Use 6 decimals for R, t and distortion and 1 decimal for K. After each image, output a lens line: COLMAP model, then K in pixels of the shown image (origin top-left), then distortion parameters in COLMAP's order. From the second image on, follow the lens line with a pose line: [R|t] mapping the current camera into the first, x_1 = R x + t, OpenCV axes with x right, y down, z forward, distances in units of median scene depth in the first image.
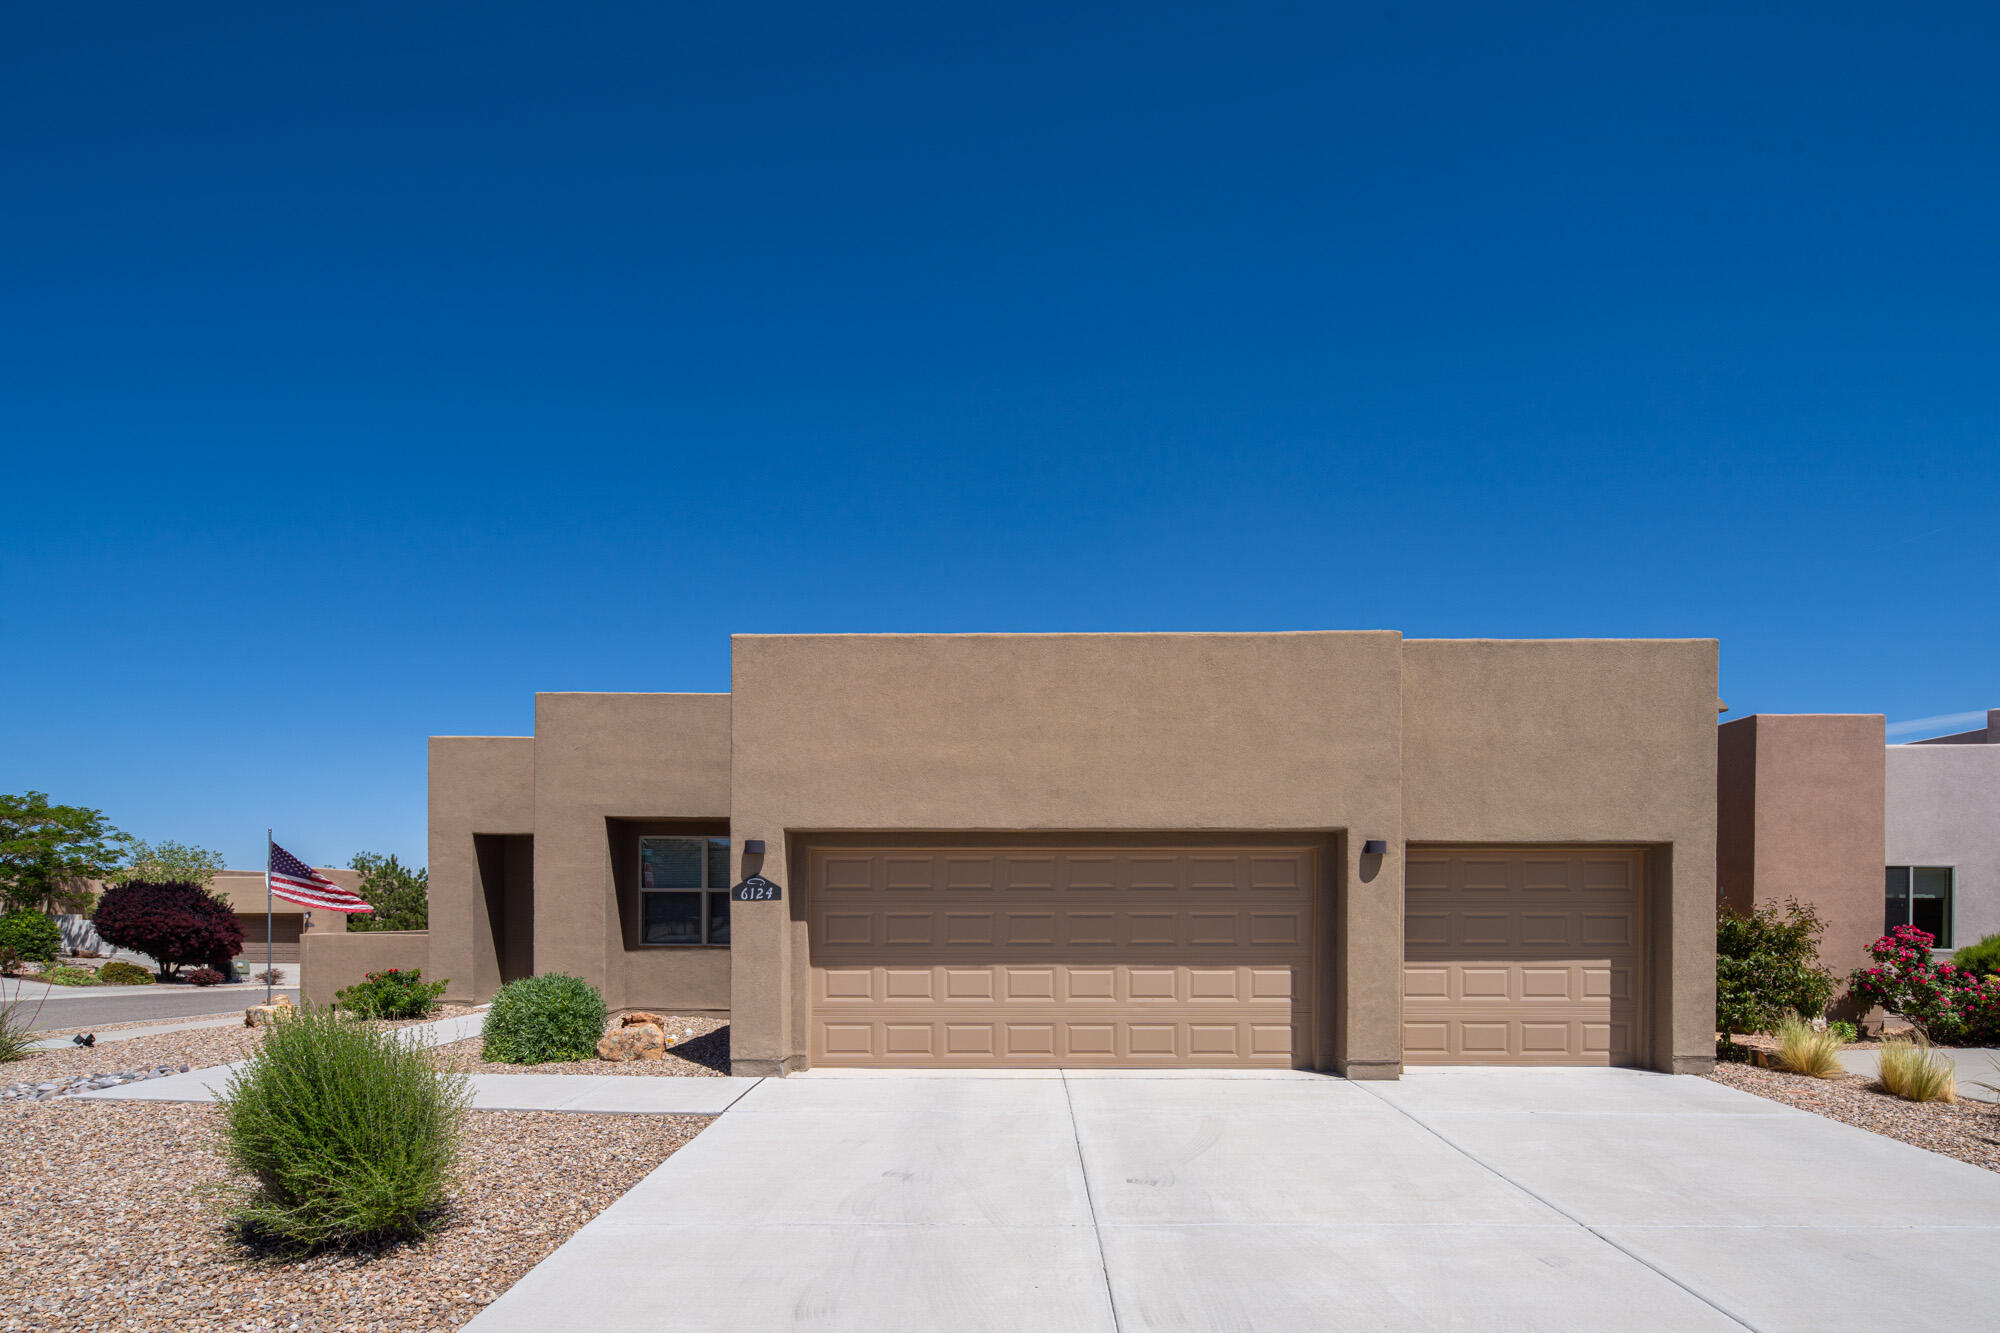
lens RADIAL K [[987.6, 0, 1032.8], [0, 987.6, 803.5], [0, 0, 1]] dist [0.002720, 0.000246]
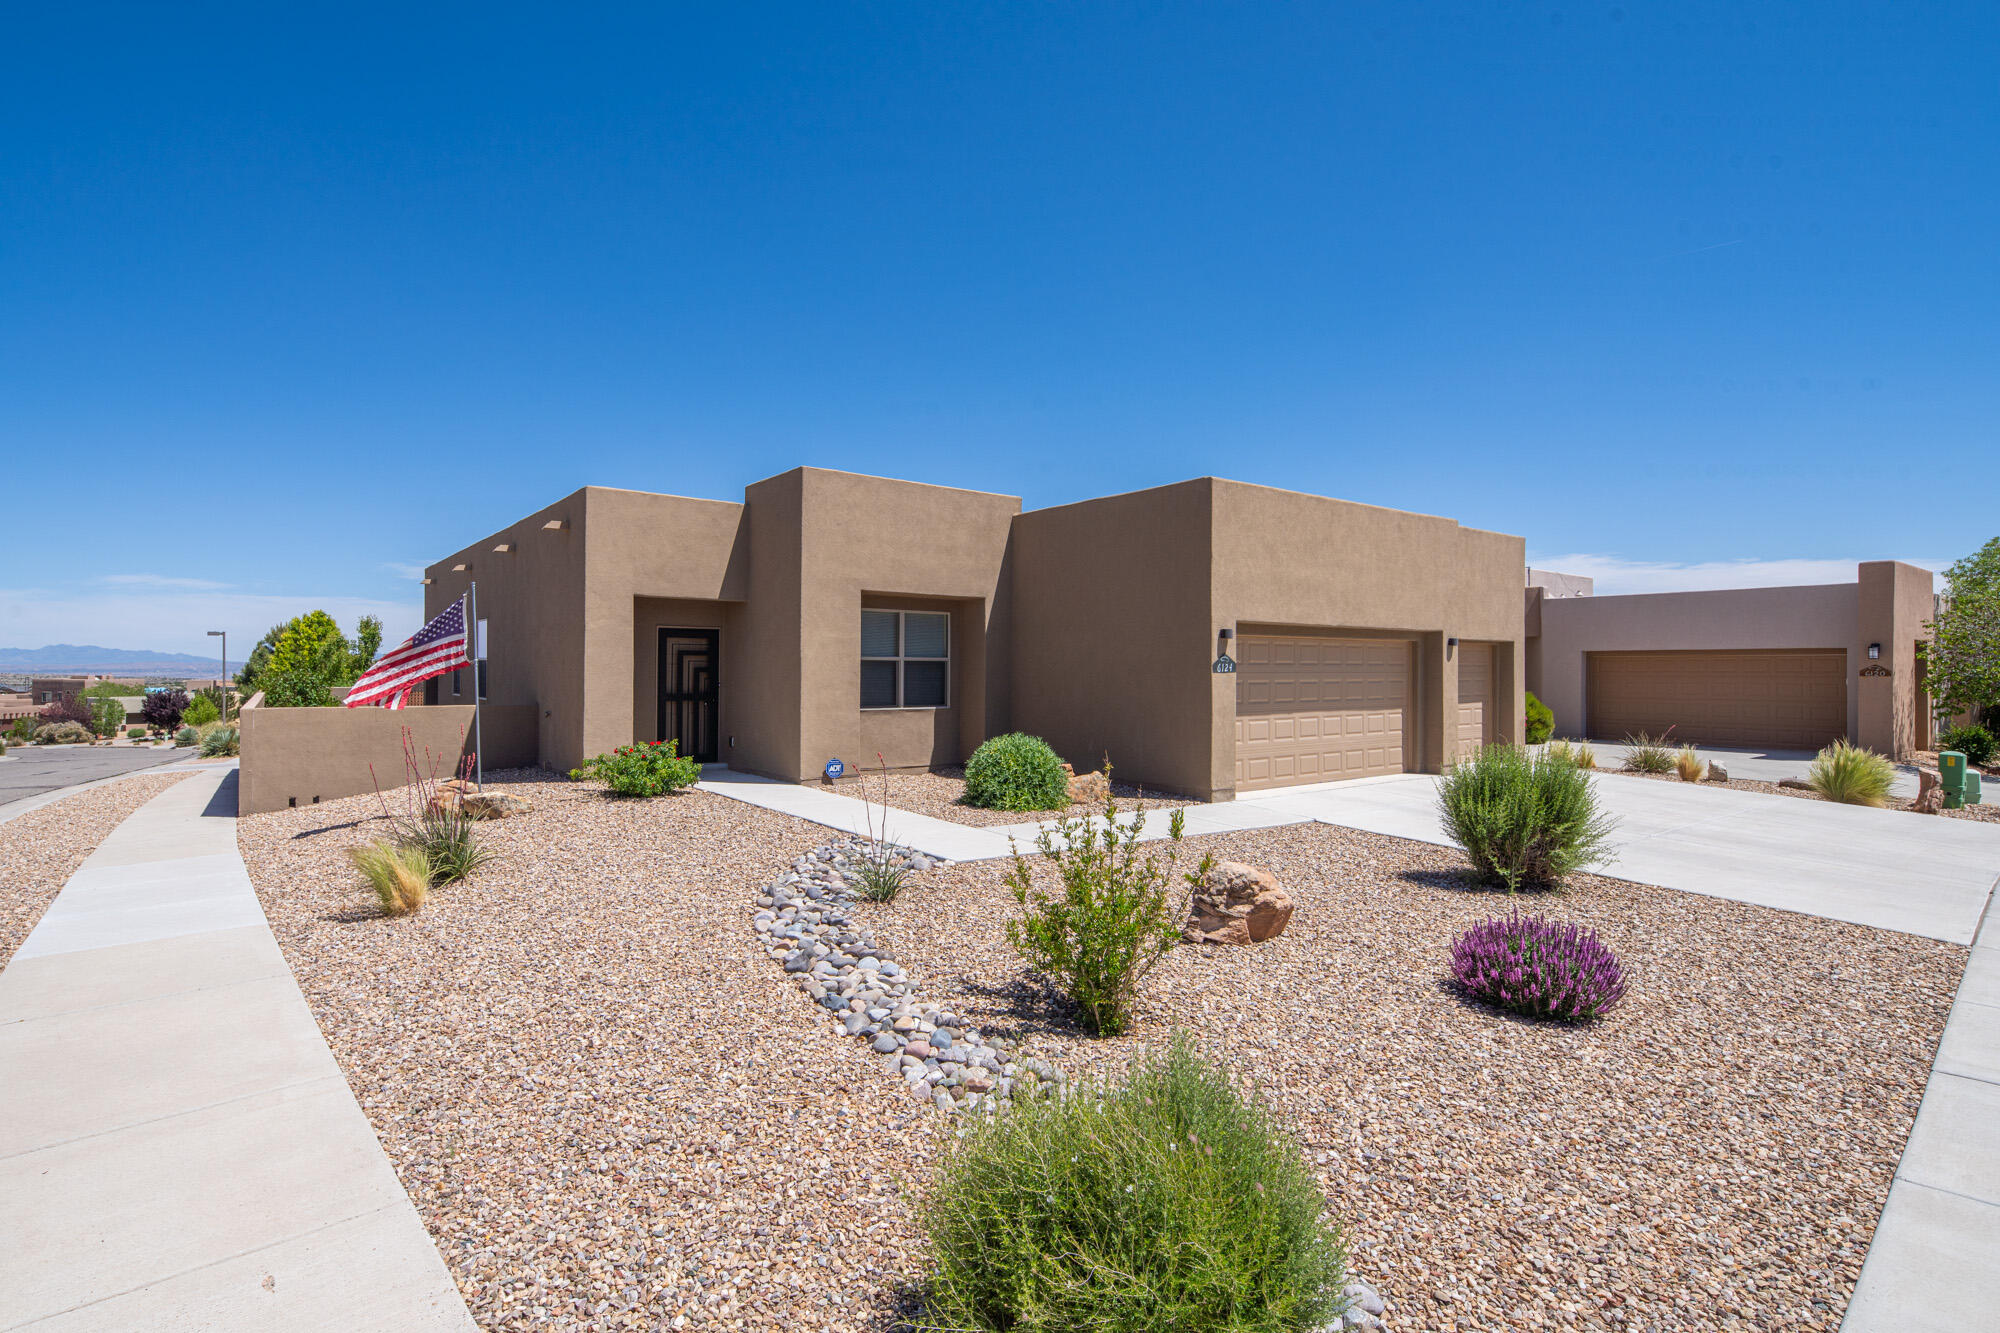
lens RADIAL K [[991.8, 0, 948.3], [0, 991.8, 661.9], [0, 0, 1]] dist [-0.000770, -0.000090]
pose [[0.808799, 0.009264, 0.588012, -1.296881], [-0.067584, 0.994715, 0.077289, 0.000867], [-0.584188, -0.102251, 0.805151, 0.088474]]
